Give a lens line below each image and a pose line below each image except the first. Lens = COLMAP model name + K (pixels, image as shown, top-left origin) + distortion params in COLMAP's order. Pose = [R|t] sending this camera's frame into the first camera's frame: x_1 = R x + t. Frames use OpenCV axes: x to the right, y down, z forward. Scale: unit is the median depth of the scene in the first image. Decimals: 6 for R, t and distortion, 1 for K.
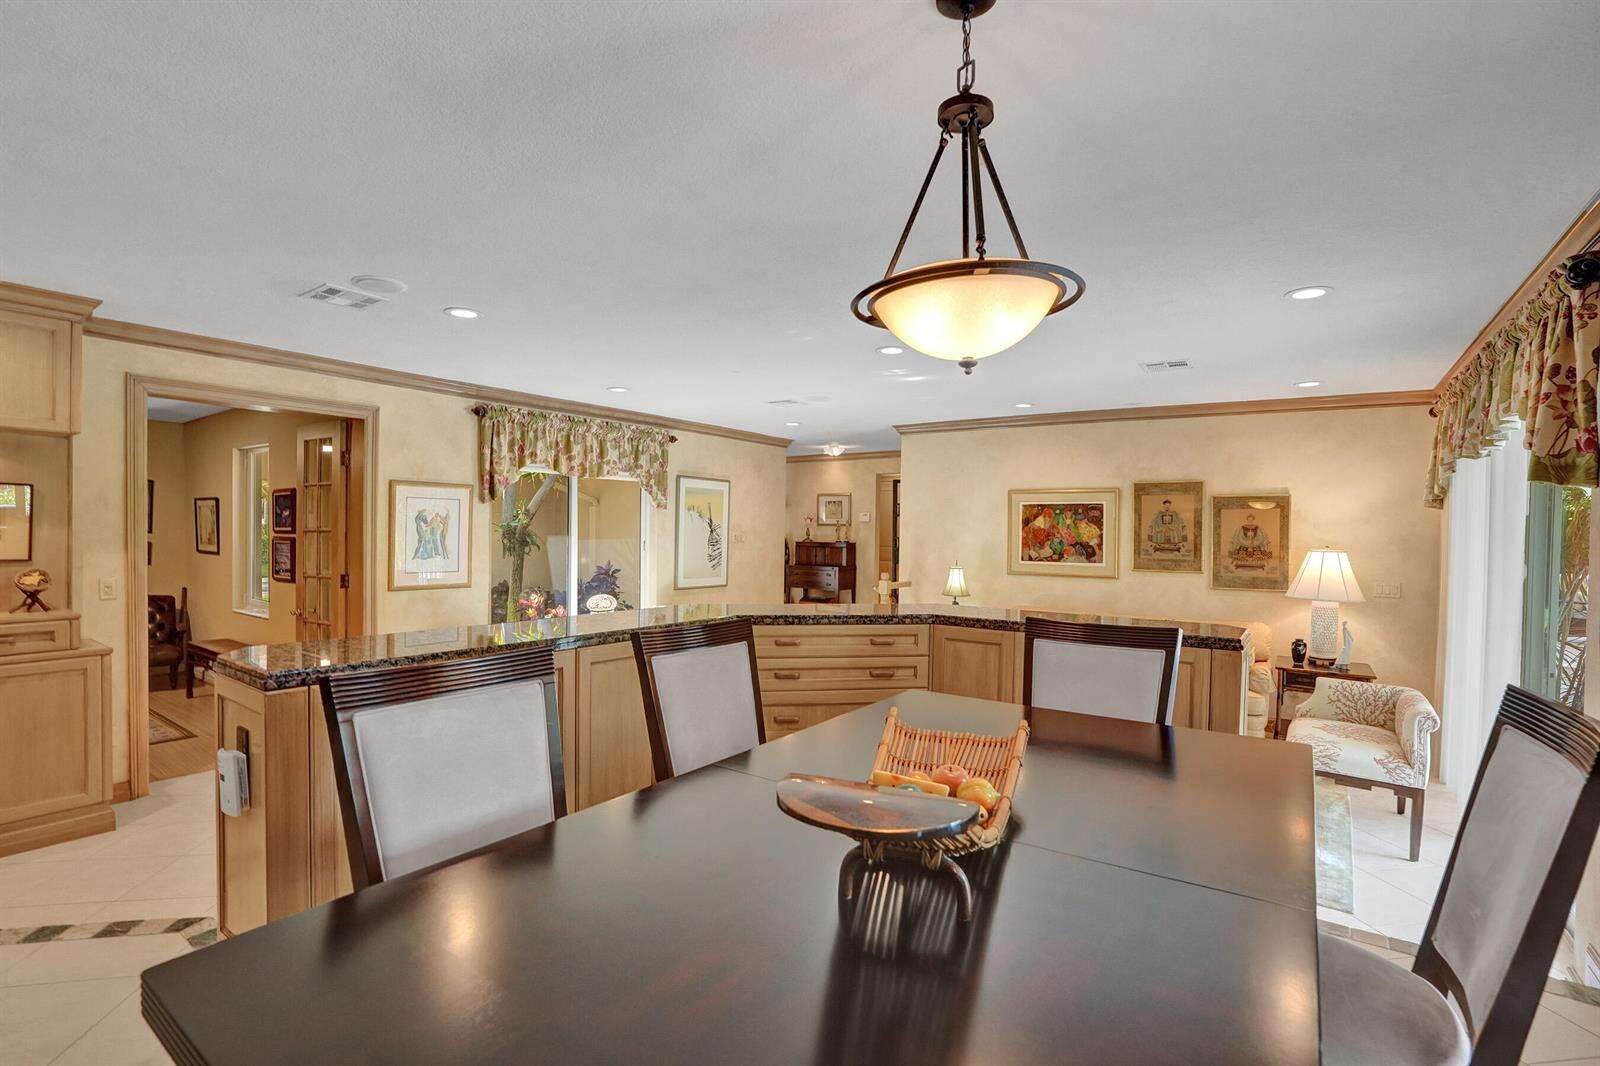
lens RADIAL K [[728.3, 0, 805.9], [0, 728.3, 520.8], [0, 0, 1]] dist [-0.055403, 0.027535]
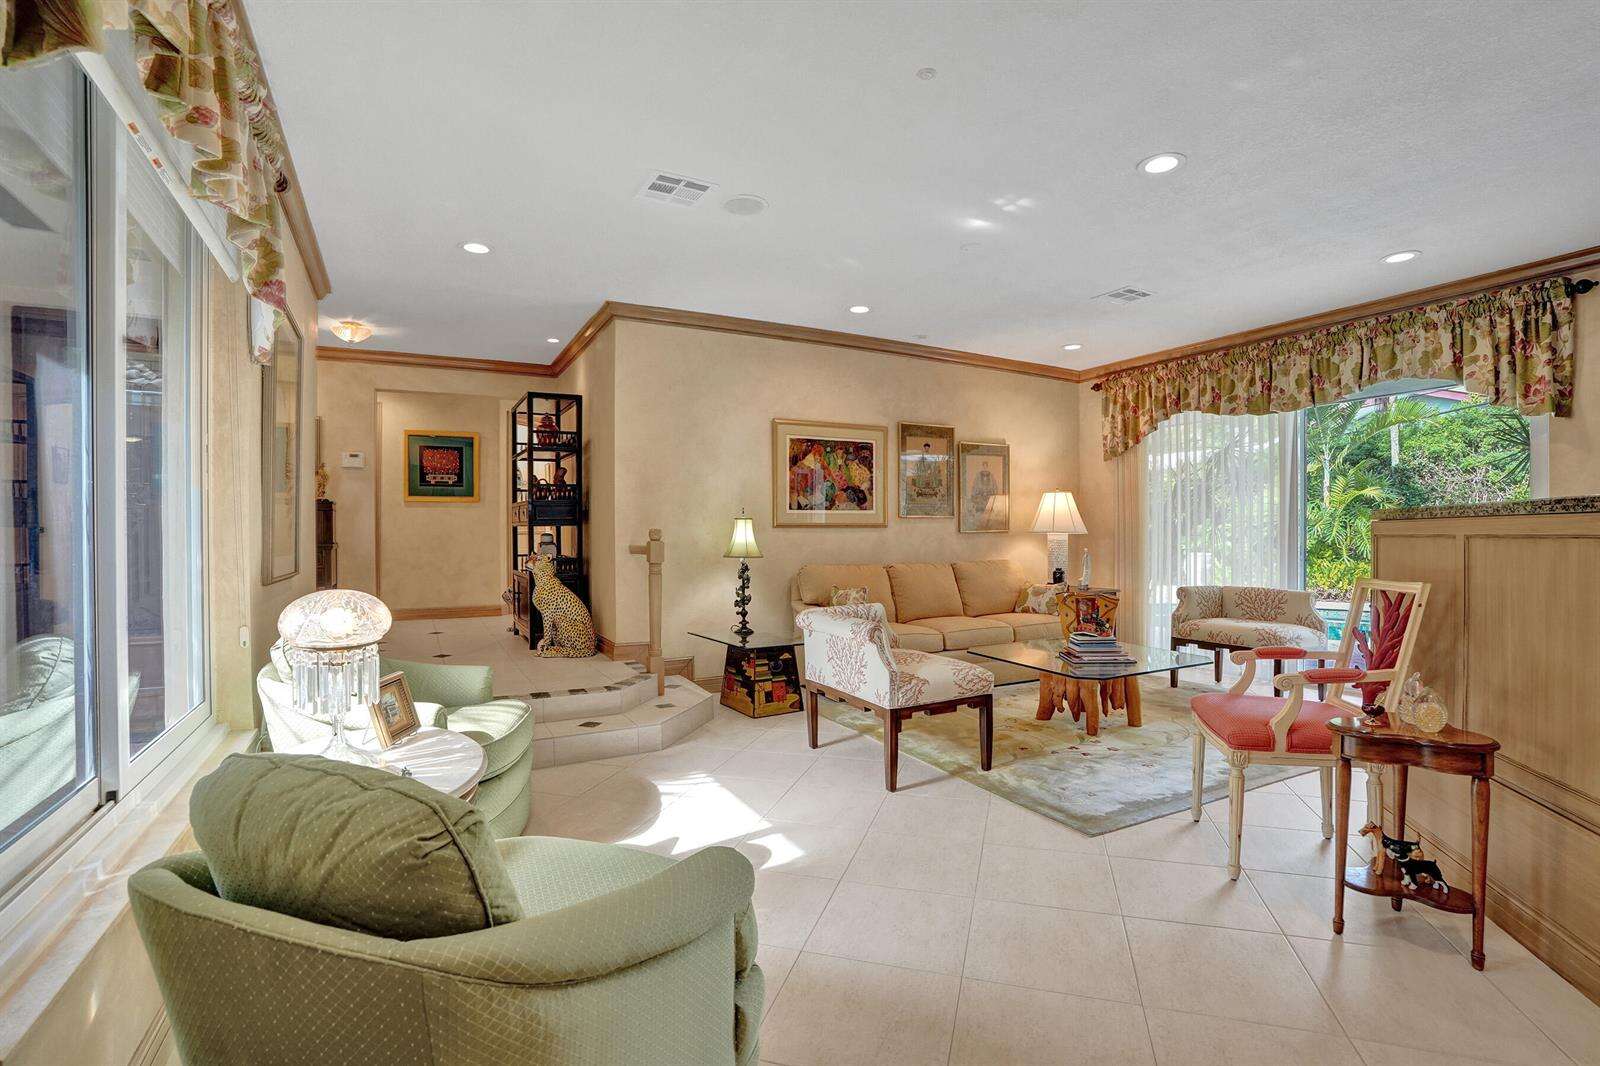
lens RADIAL K [[741.6, 0, 800.0], [0, 741.6, 533.0], [0, 0, 1]] dist [-0.071174, 0.029238]
pose [[0.460281, -0.012927, 0.887679, -0.444573], [0.003068, 0.999911, 0.012970, 0.075574], [-0.887768, -0.003246, 0.460280, 0.664239]]
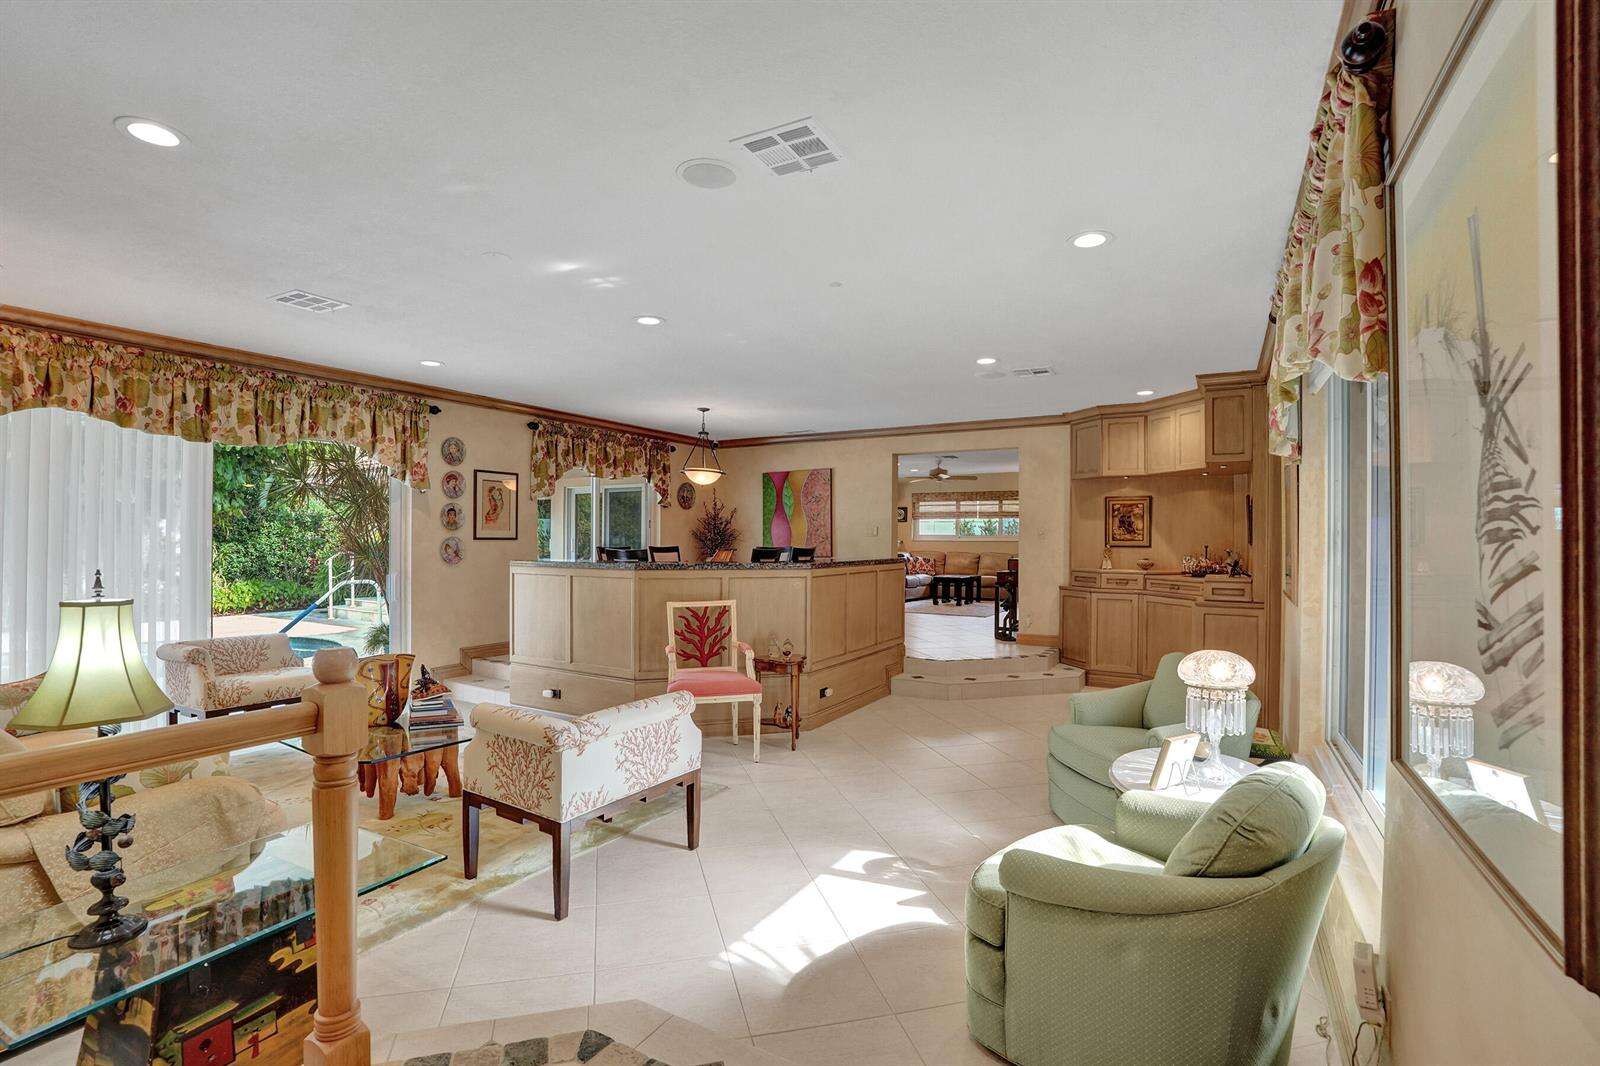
lens RADIAL K [[741.6, 0, 800.0], [0, 741.6, 533.0], [0, 0, 1]] dist [-0.071174, 0.029238]
pose [[-0.997018, -0.017802, -0.075082, -0.010328], [-0.016720, 0.999747, -0.015017, 0.044582], [0.075331, -0.013716, -0.997064, 1.348943]]
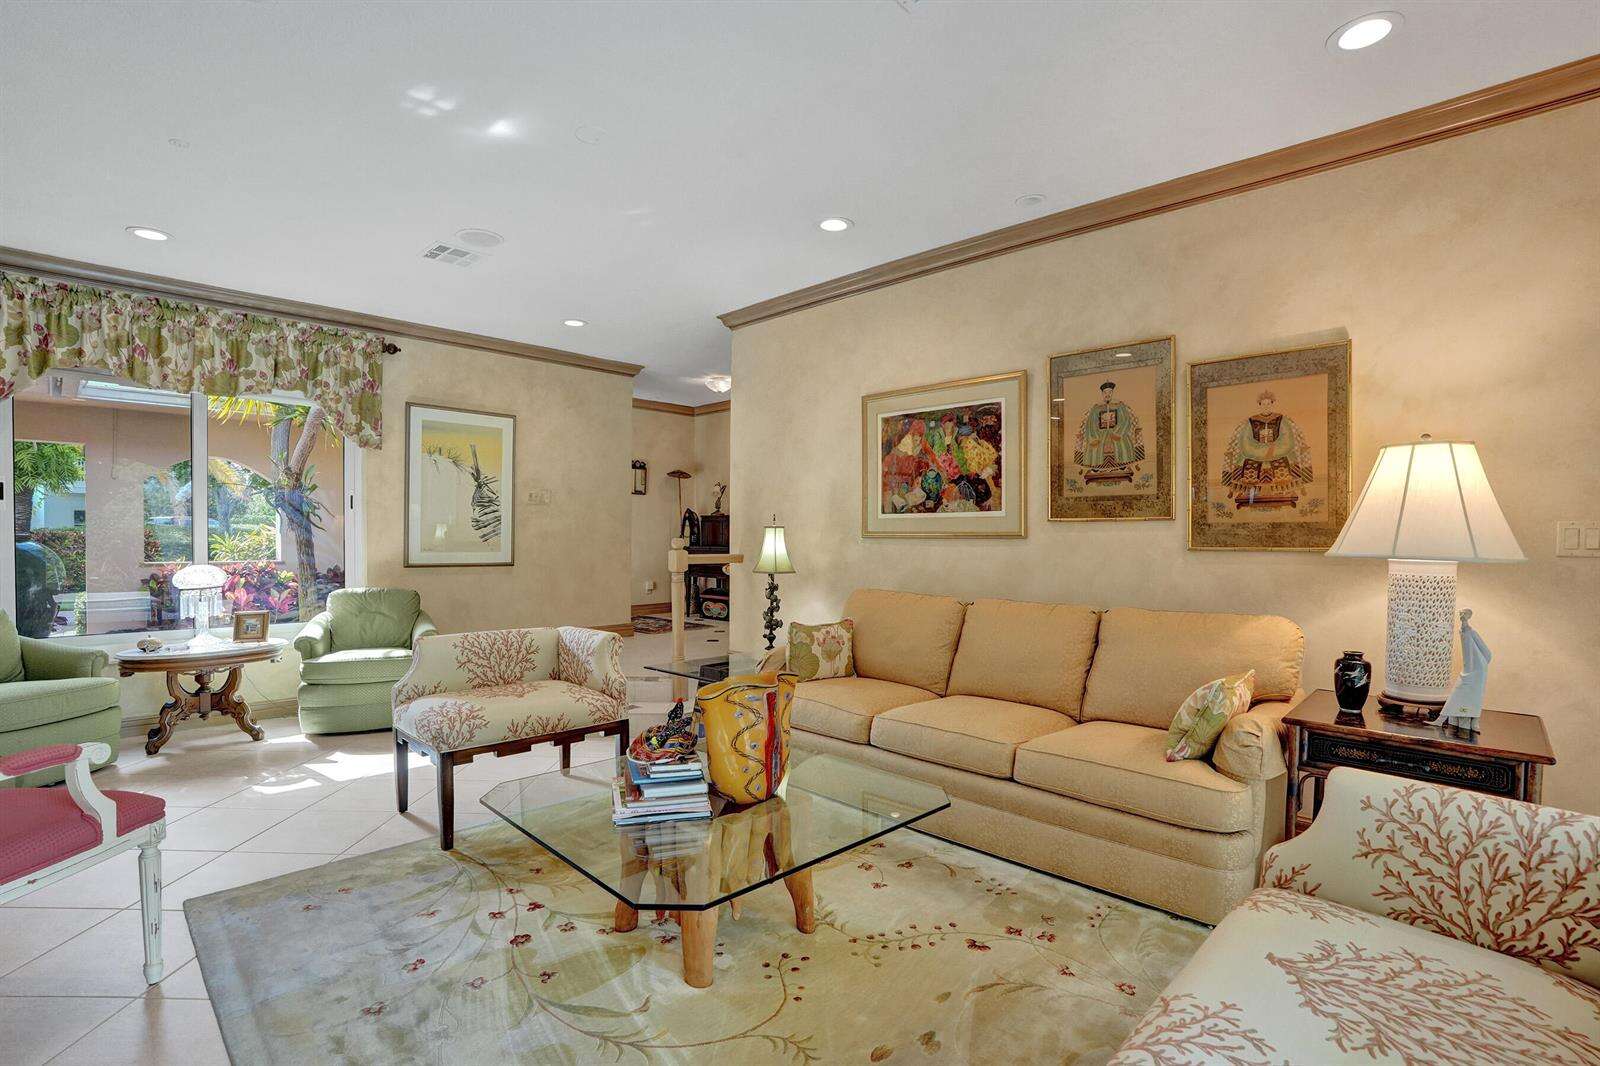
lens RADIAL K [[741.6, 0, 800.0], [0, 741.6, 533.0], [0, 0, 1]] dist [-0.071174, 0.029238]
pose [[0.987435, -0.009003, -0.157770, 0.350861], [0.010031, 0.999933, 0.005723, 0.071719], [0.157708, -0.007234, 0.987459, 0.426211]]
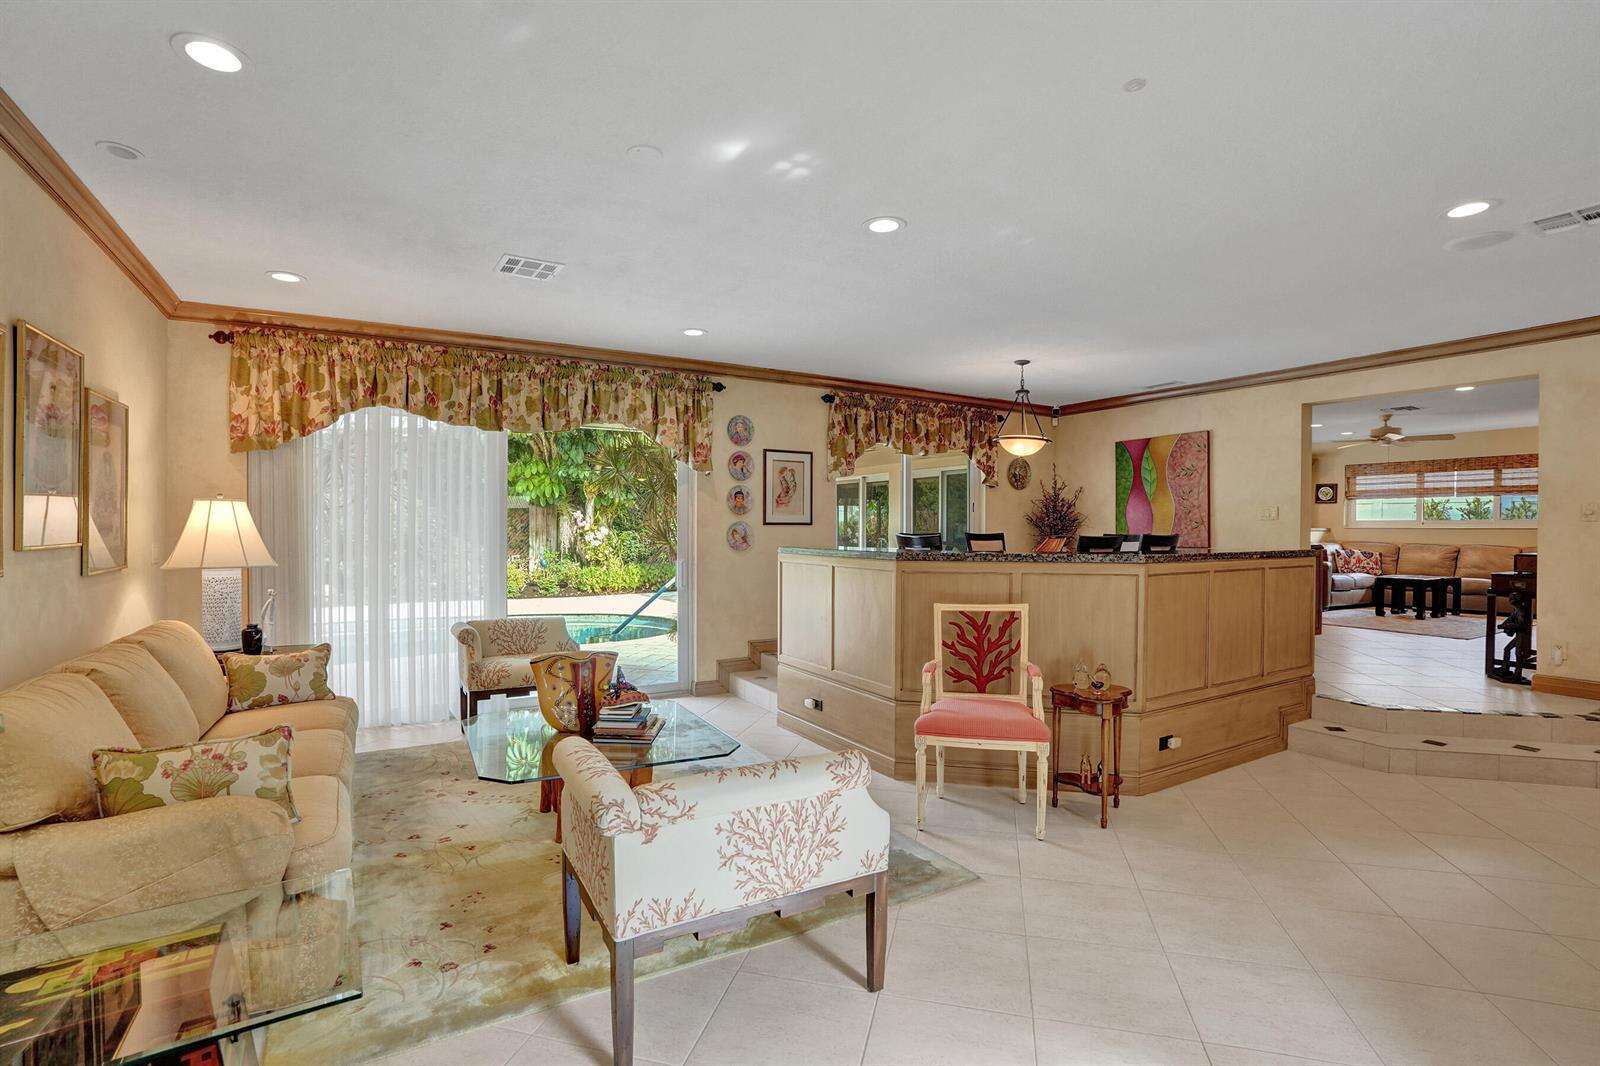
lens RADIAL K [[741.6, 0, 800.0], [0, 741.6, 533.0], [0, 0, 1]] dist [-0.071174, 0.029238]
pose [[-0.906719, -0.018179, 0.421344, -0.081459], [-0.016745, 0.999835, 0.007104, 0.049101], [-0.421403, -0.000614, -0.906873, 1.145852]]
